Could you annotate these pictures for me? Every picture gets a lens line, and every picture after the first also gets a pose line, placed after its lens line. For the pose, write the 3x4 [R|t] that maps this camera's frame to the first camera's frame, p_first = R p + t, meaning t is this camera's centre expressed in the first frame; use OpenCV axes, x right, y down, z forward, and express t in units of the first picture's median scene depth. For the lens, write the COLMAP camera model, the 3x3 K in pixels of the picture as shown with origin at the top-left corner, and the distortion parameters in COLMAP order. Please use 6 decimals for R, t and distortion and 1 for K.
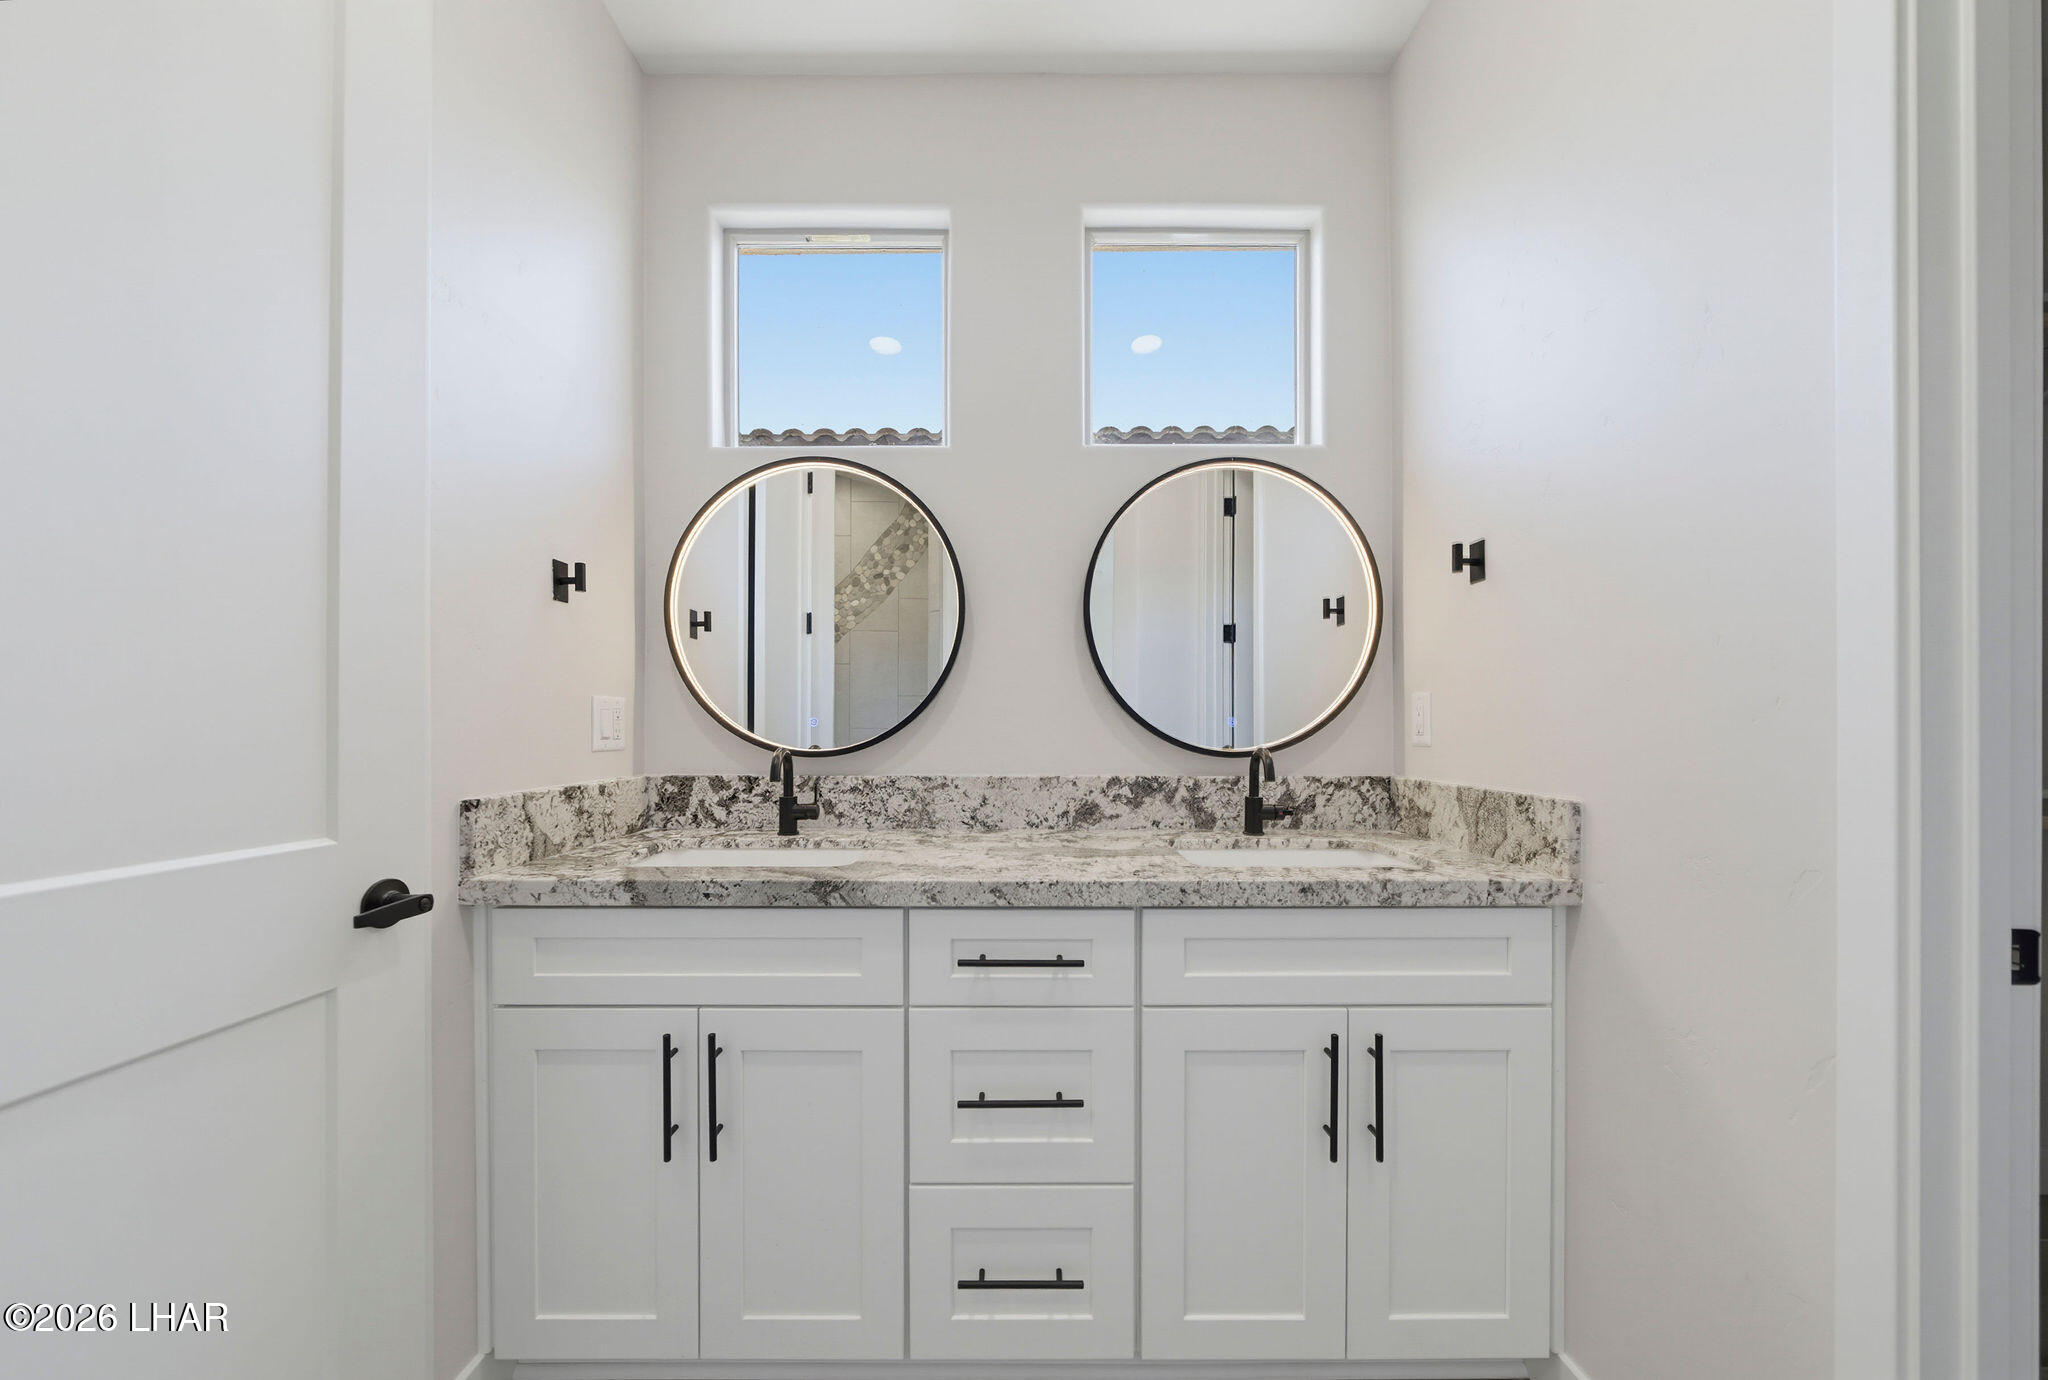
lens RADIAL K [[708.6, 0, 1024.0], [0, 708.6, 690.0], [0, 0, 1]] dist [-0.001423, 0.000091]
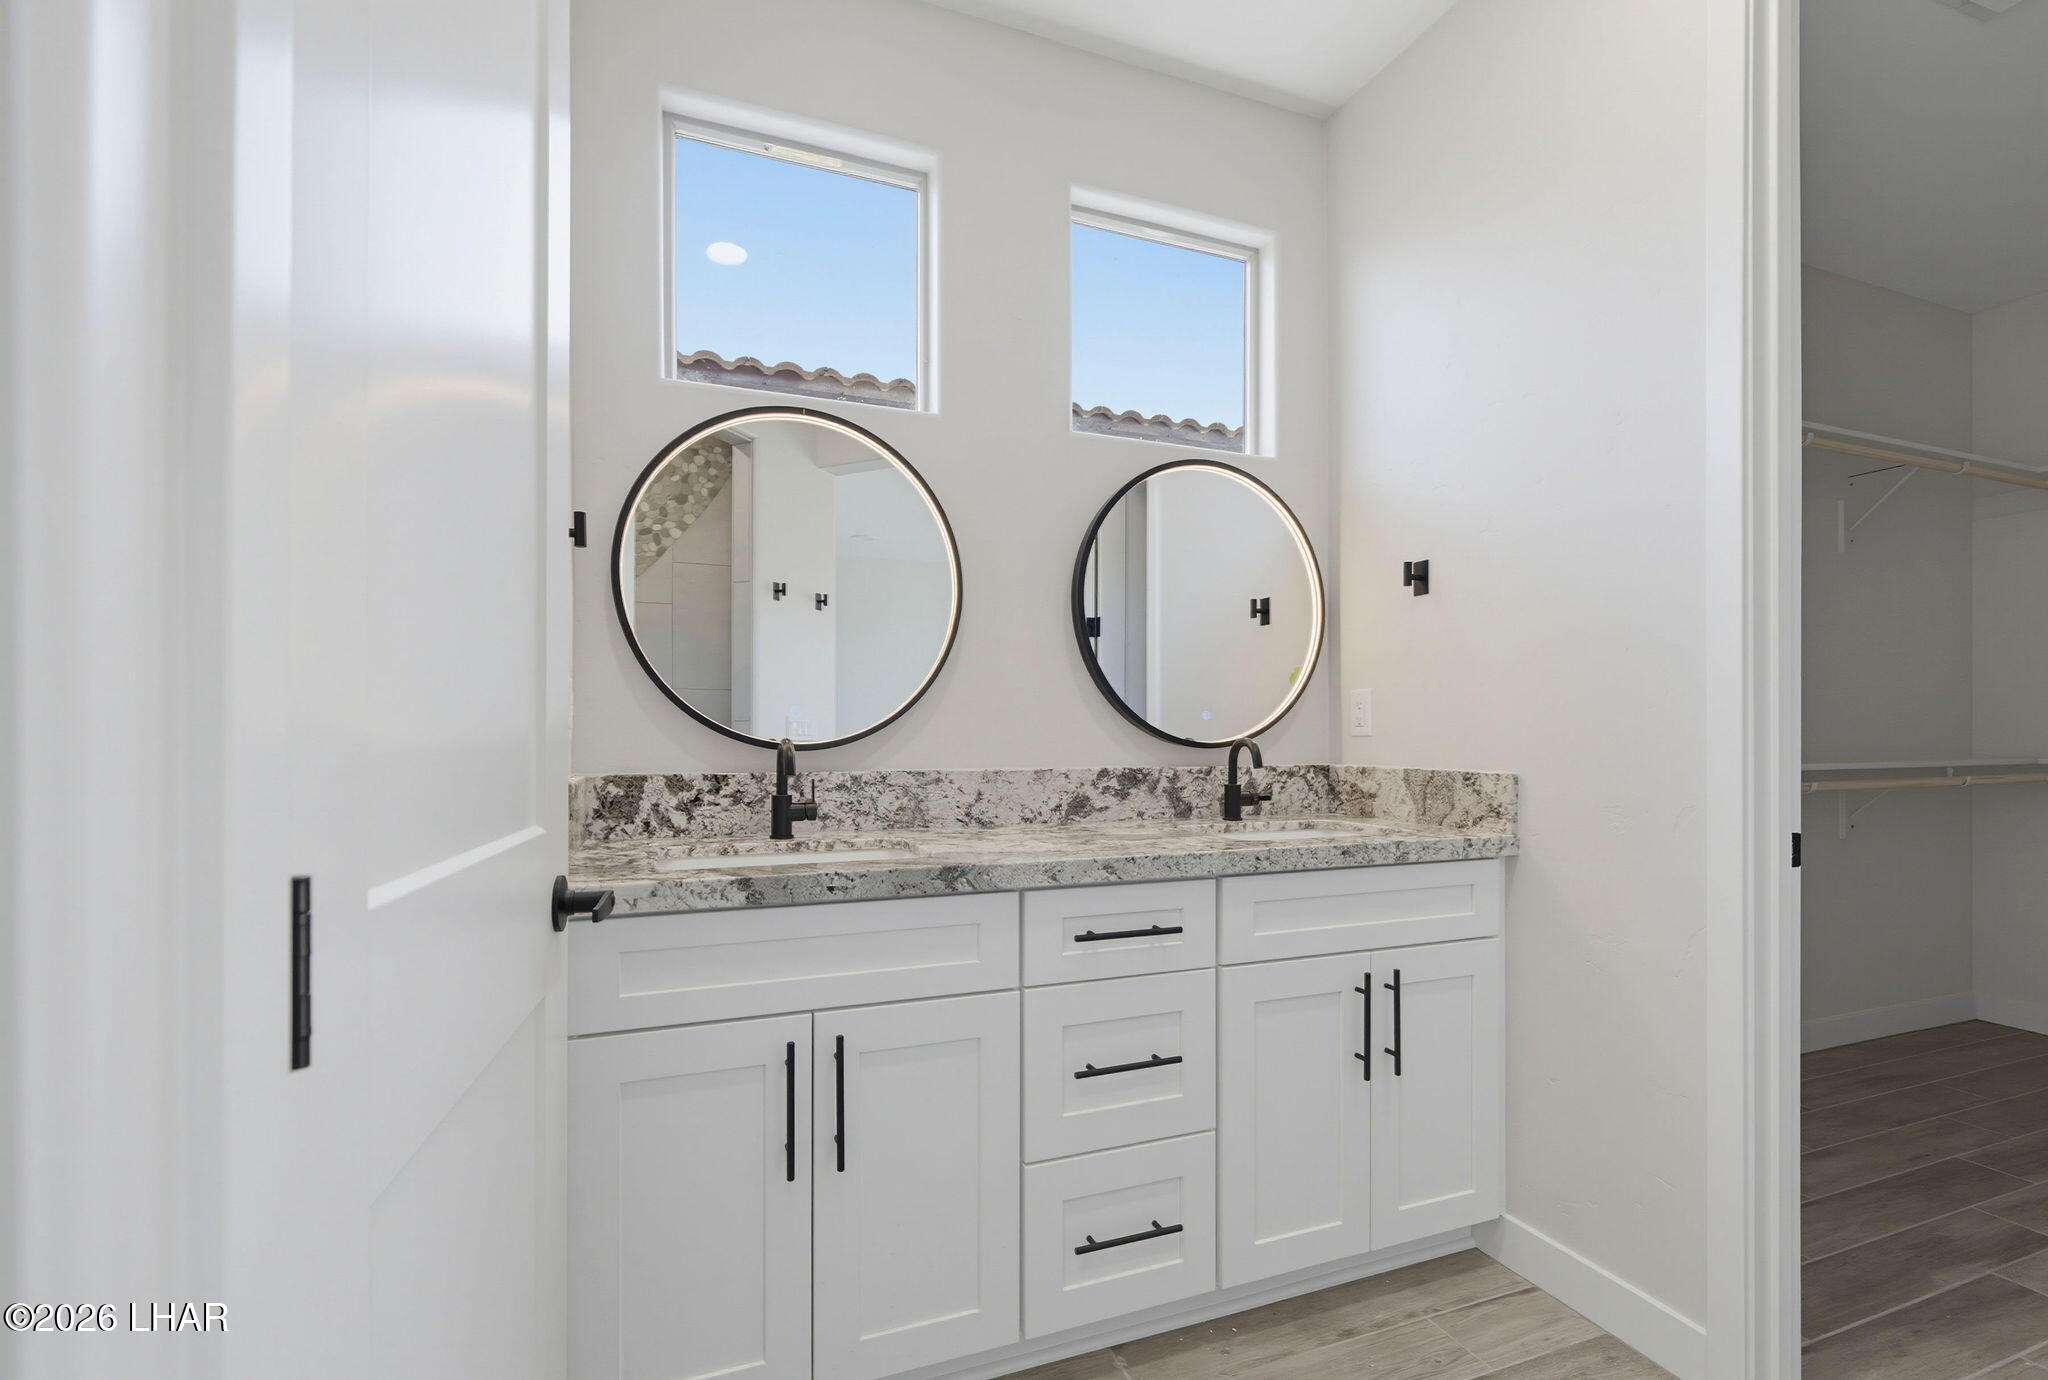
lens RADIAL K [[889.3, 0, 1024.2], [0, 889.3, 684.3], [0, 0, 1]] dist [0.010217, -0.000079]
pose [[0.933659, 0.019712, 0.357620, -0.428123], [-0.017264, 0.999801, -0.010038, 0.018598], [-0.357746, 0.003198, 0.933813, -0.126899]]
